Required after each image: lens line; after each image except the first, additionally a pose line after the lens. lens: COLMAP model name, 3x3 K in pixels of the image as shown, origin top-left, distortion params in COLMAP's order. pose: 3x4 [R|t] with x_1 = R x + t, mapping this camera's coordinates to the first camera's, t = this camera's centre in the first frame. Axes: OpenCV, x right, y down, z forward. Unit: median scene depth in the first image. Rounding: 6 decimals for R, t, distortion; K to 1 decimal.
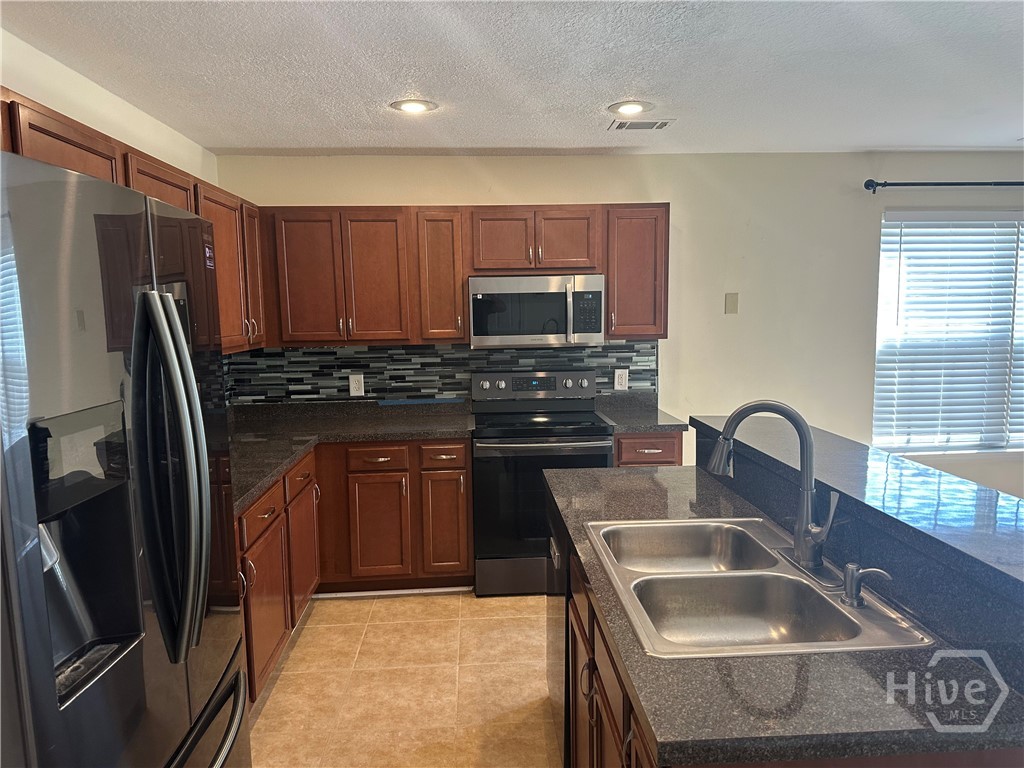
lens RADIAL K [[712.6, 0, 517.2], [0, 712.6, 389.9], [0, 0, 1]] dist [0.106427, -0.001795]
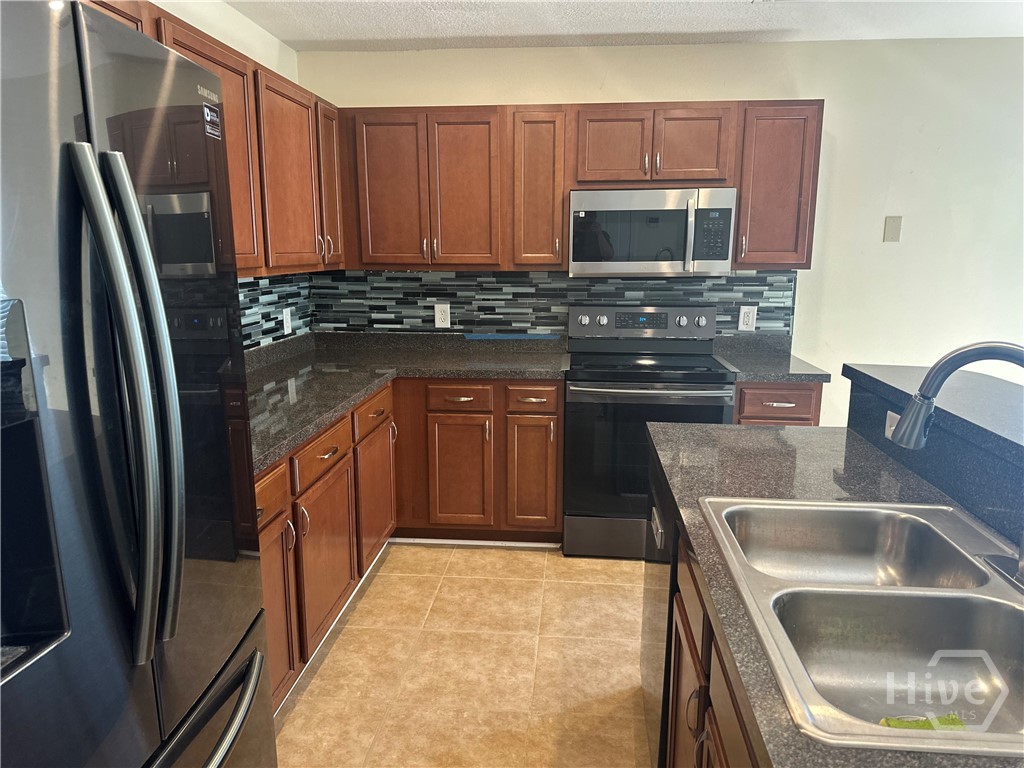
lens RADIAL K [[715.7, 0, 511.4], [0, 715.7, 394.9], [0, 0, 1]] dist [0.166140, -0.314742]
pose [[0.987737, 0.047949, -0.148579, 0.002572], [-0.034473, 0.995164, 0.091982, 0.007085], [0.152271, -0.085732, 0.984613, 0.119728]]
